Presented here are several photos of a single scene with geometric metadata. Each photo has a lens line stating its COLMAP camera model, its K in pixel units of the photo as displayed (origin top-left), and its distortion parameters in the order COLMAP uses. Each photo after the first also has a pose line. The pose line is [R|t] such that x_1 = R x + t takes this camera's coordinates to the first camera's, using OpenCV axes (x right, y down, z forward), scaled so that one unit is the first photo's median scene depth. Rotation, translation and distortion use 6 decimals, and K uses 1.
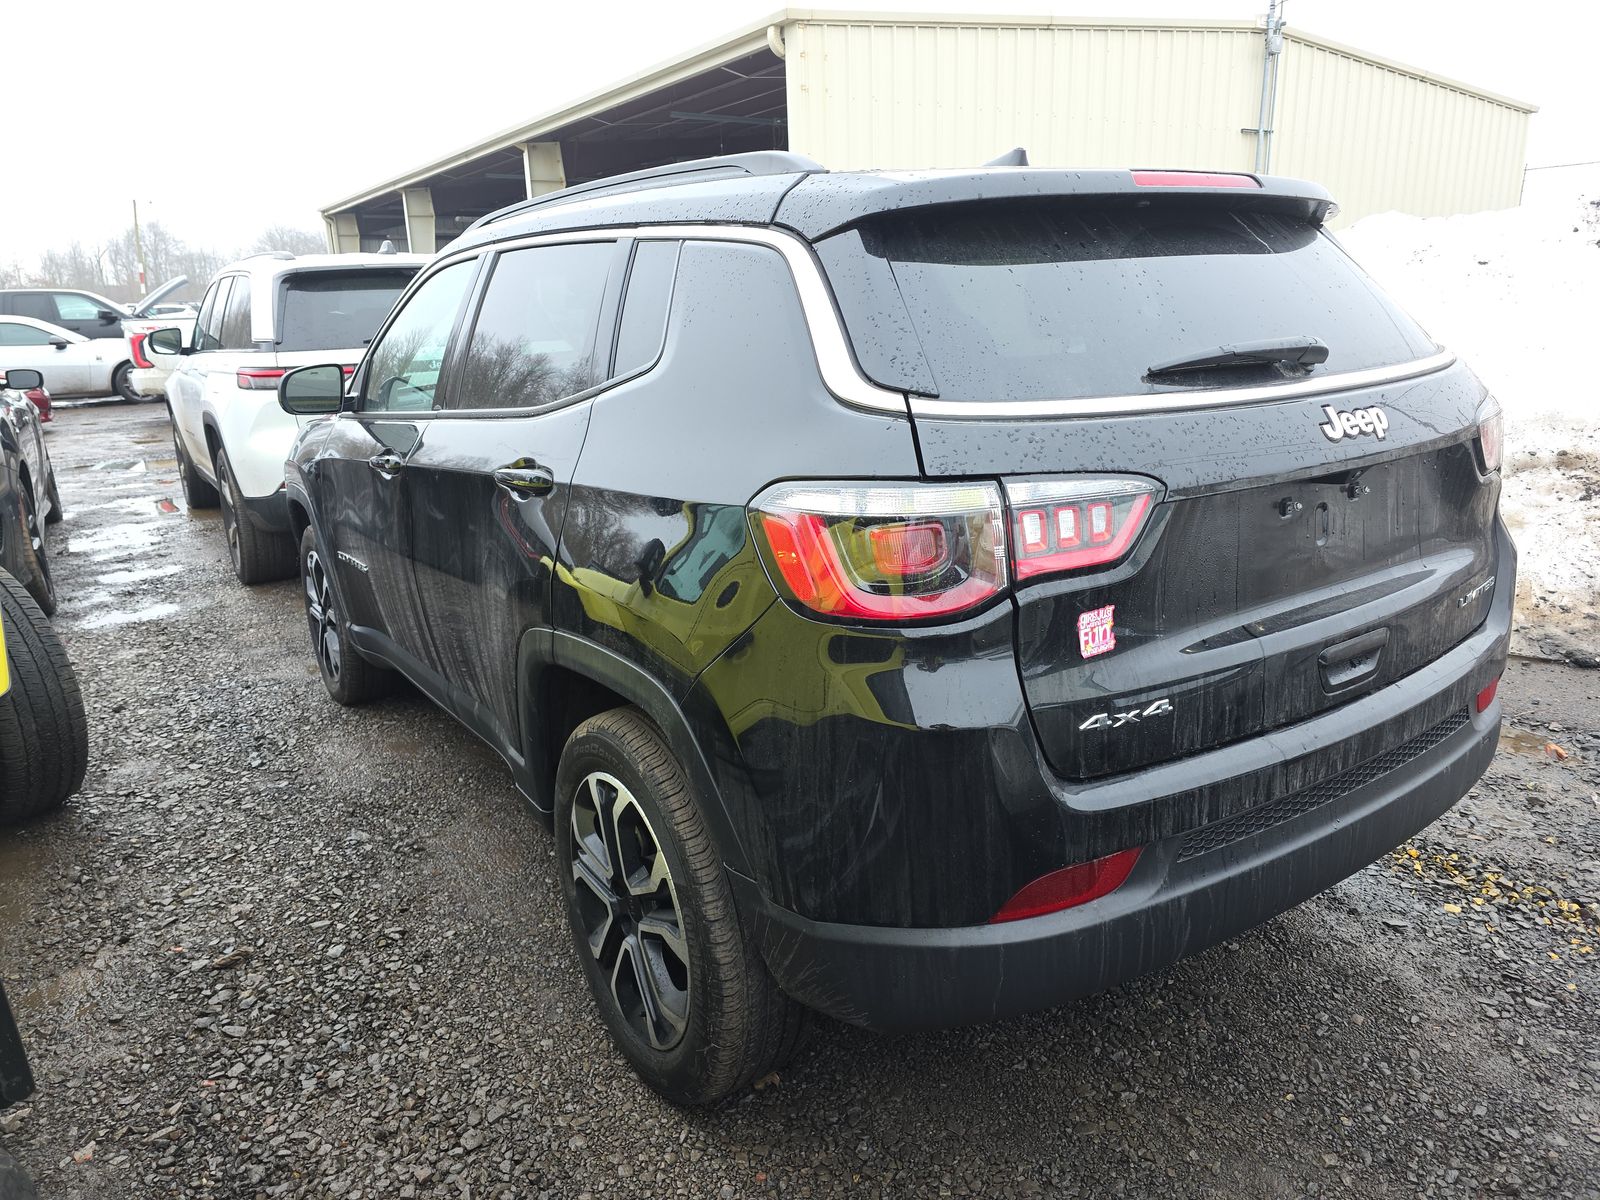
lens RADIAL K [[1035.9, 0, 800.0], [0, 1035.9, 600.0], [0, 0, 1]] dist [0.065363, -0.068216]
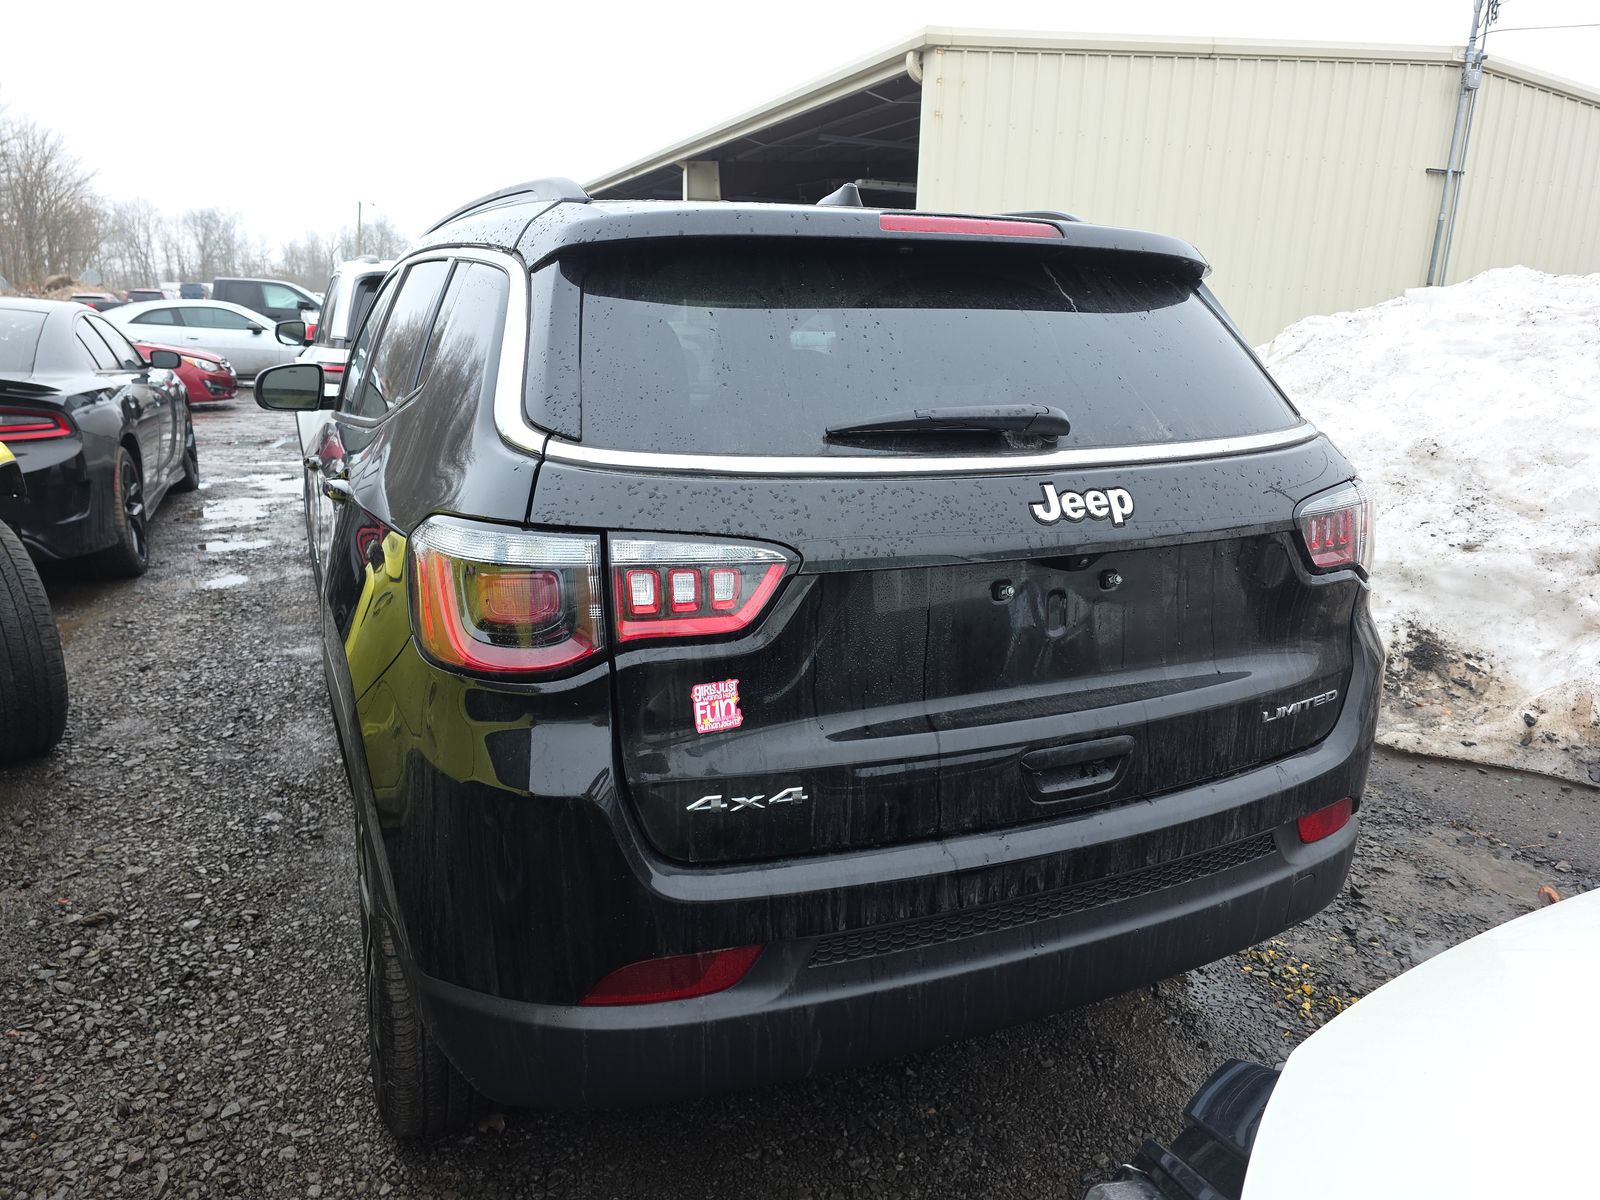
lens RADIAL K [[1039.4, 0, 787.4], [0, 1039.4, 602.9], [0, 0, 1]] dist [0.046689, -0.042401]
pose [[0.982900, 0.096622, -0.156753, 0.345625], [-0.099080, 0.995048, -0.007929, -0.042867], [0.155210, 0.023325, 0.987606, 0.068070]]
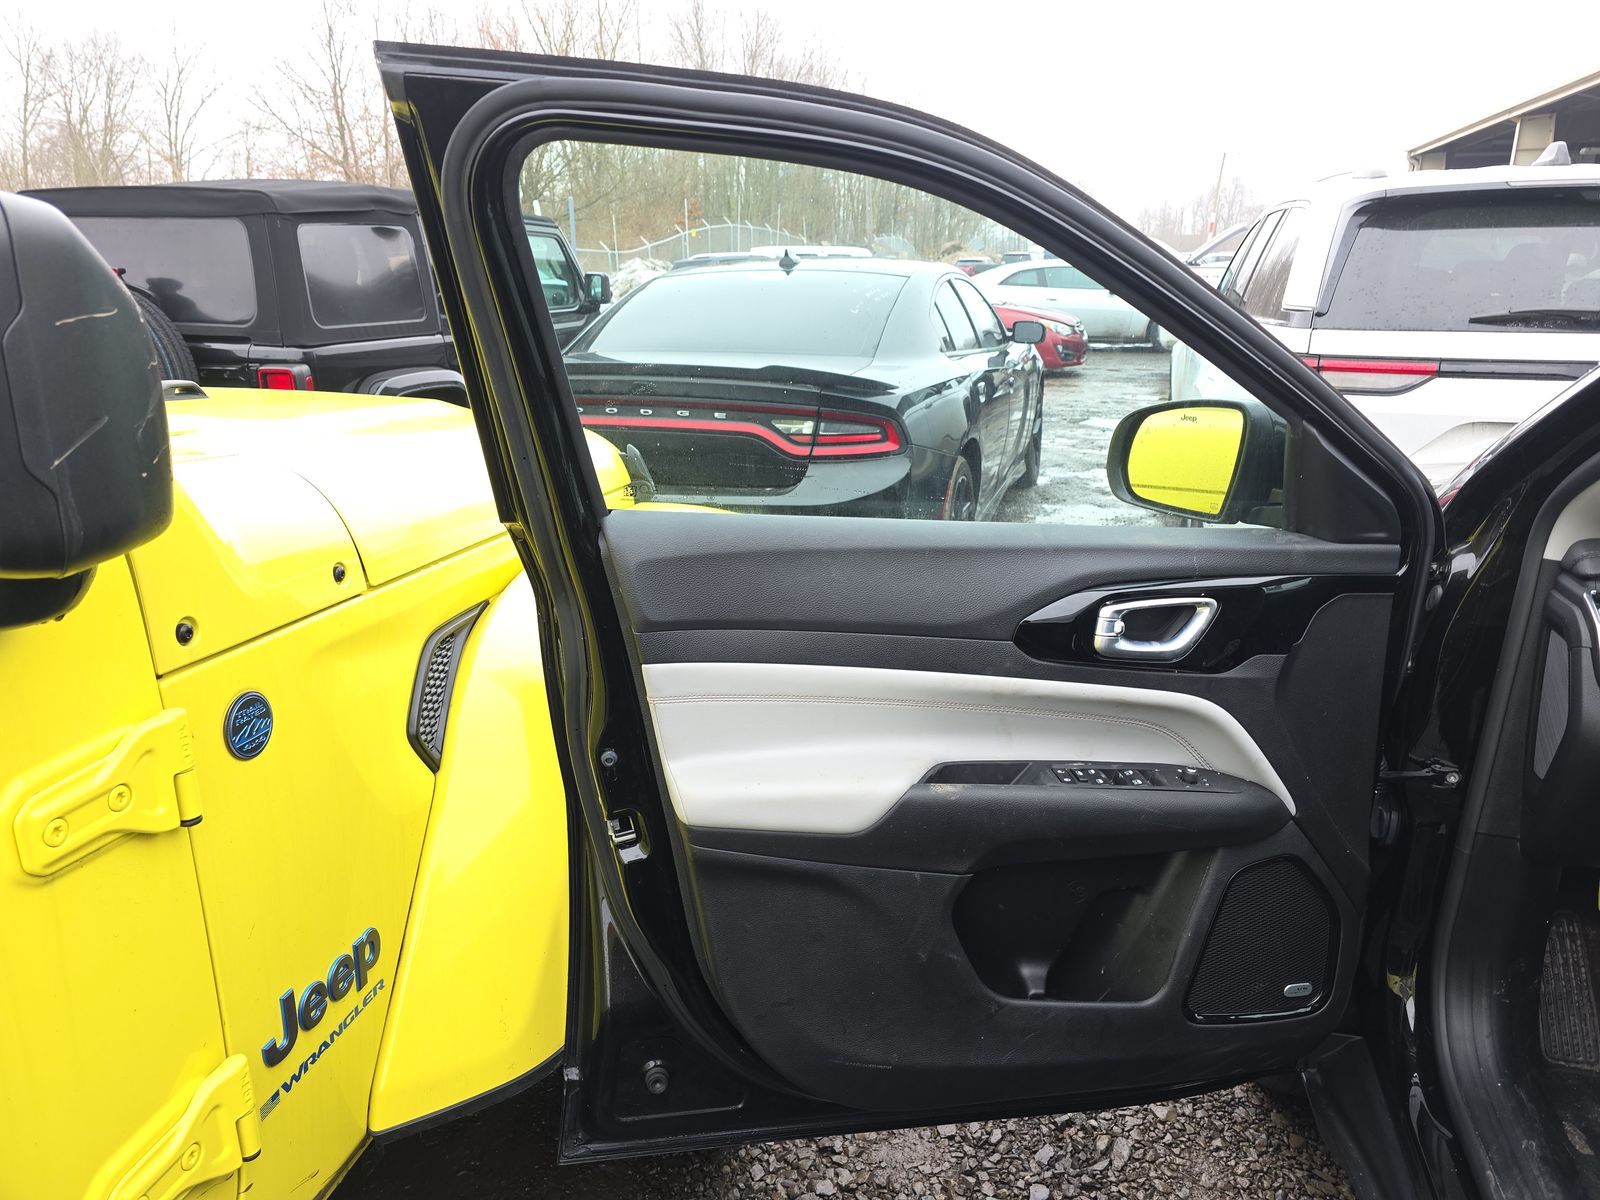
lens RADIAL K [[1045.5, 0, 844.3], [0, 1045.5, 594.8], [0, 0, 1]] dist [-0.001531, -0.000955]
pose [[0.650722, 0.255373, -0.715085, -0.530399], [-0.227043, 0.964101, 0.137696, -0.286169], [0.724578, 0.072753, 0.685342, 1.043603]]
